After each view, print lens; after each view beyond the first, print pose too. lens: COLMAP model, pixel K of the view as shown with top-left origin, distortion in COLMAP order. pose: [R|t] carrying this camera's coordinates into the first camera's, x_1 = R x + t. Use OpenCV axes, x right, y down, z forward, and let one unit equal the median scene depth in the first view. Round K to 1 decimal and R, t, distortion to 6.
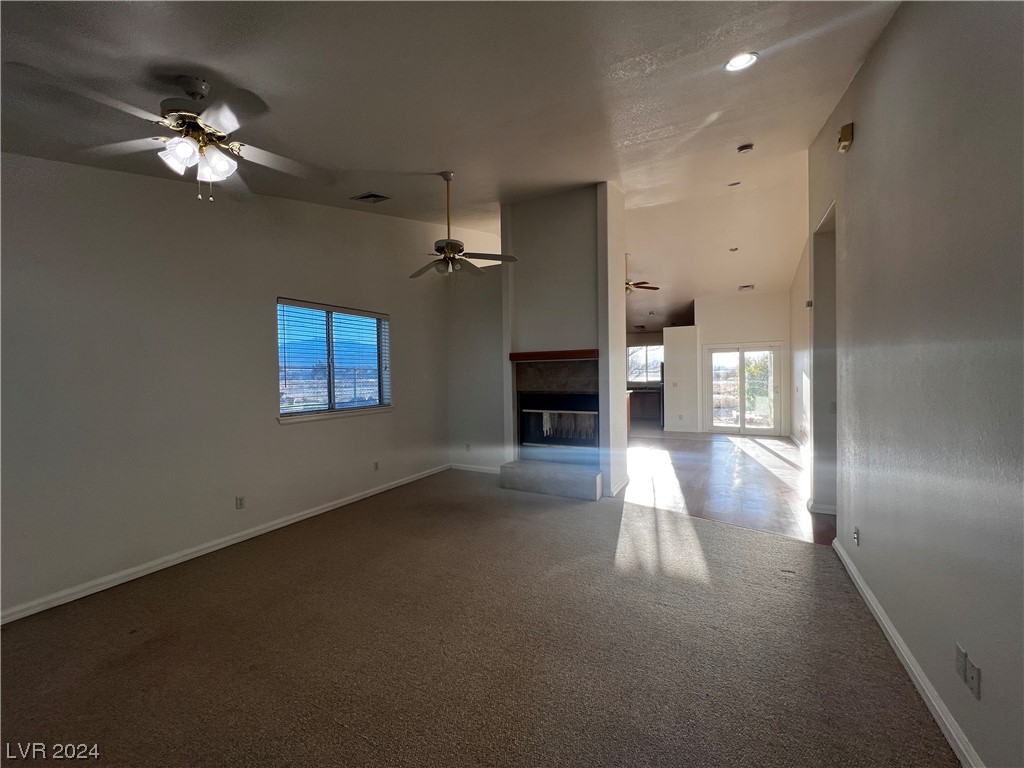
lens RADIAL K [[411.7, 0, 512.7], [0, 411.7, 388.2], [0, 0, 1]] dist [-0.009807, -0.000565]
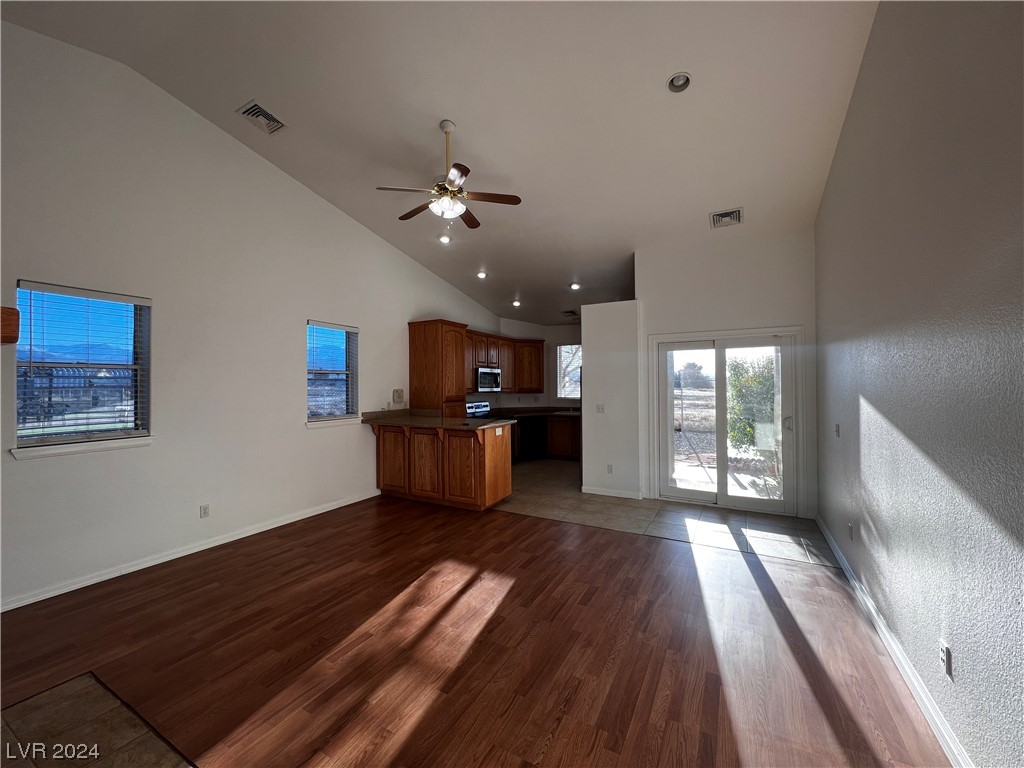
lens RADIAL K [[411.7, 0, 505.1], [0, 411.7, 381.4], [0, 0, 1]] dist [-0.009807, -0.000565]
pose [[0.999417, 0.017000, -0.029600, 0.288110], [-0.017887, 0.999391, -0.029950, -0.025319], [0.029073, 0.030462, 0.999113, 0.451677]]
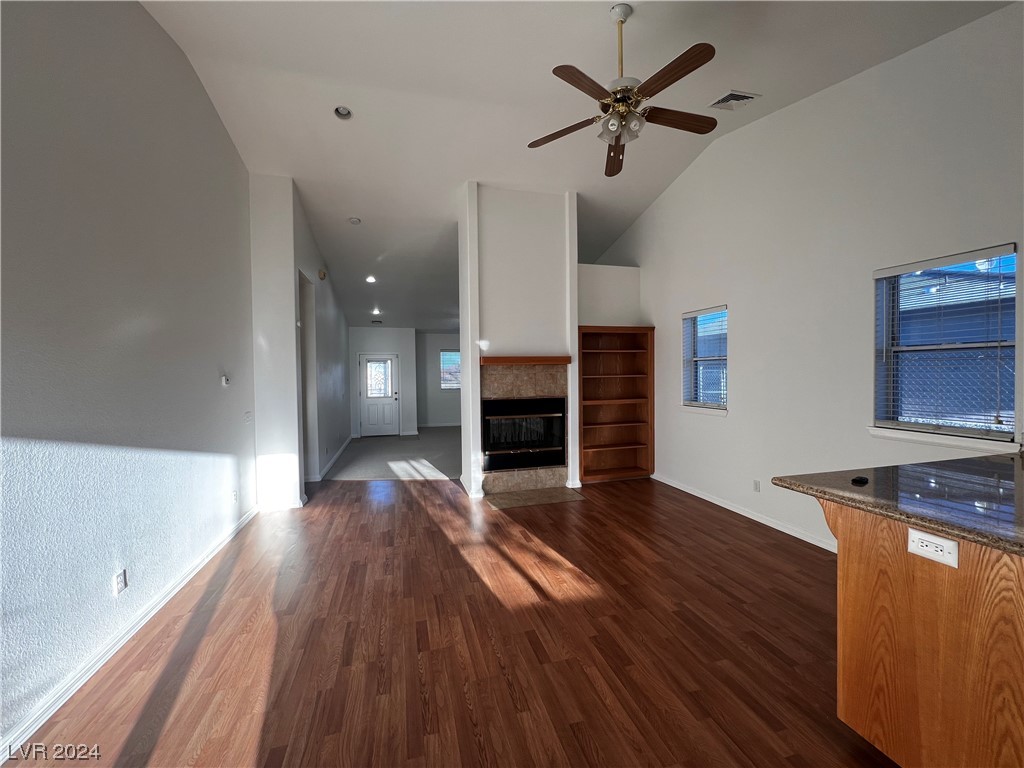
lens RADIAL K [[411.7, 0, 505.7], [0, 411.7, 379.9], [0, 0, 1]] dist [-0.009807, -0.000565]
pose [[-0.736787, 0.046785, -0.674504, 0.460151], [0.015212, 0.998498, 0.052640, -0.043515], [0.675954, 0.028524, -0.736392, 0.955439]]
